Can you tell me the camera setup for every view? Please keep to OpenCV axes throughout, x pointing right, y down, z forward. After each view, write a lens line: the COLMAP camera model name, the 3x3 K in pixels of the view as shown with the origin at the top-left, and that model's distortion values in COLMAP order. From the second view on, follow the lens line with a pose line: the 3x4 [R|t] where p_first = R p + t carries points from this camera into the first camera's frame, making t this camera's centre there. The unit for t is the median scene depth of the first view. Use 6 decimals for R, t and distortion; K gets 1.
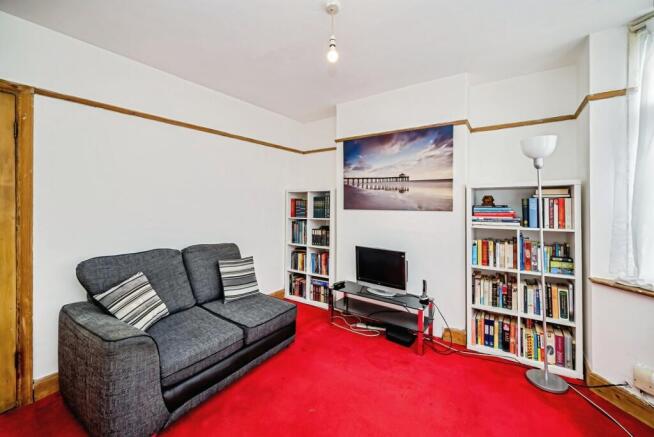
lens RADIAL K [[270.0, 0, 333.0], [0, 270.0, 202.7], [0, 0, 1]] dist [0.000341, 0.000151]
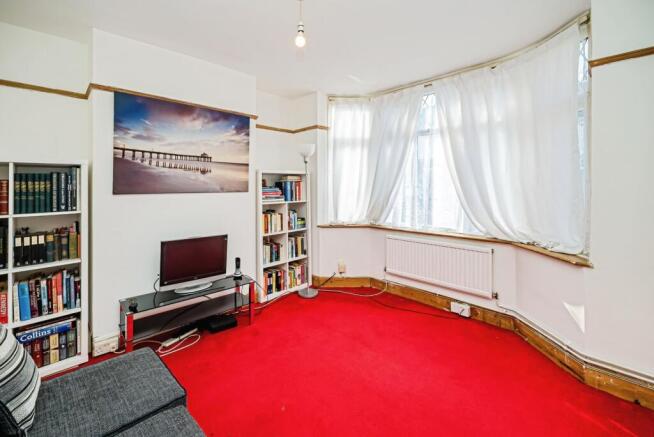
lens RADIAL K [[270.0, 0, 334.6], [0, 270.0, 184.6], [0, 0, 1]] dist [0.000341, 0.000151]
pose [[0.189533, 0.000561, 0.981874, -0.585256], [0.000799, 0.999999, -0.000725, 0.001286], [-0.981874, 0.000922, 0.189532, 0.395473]]
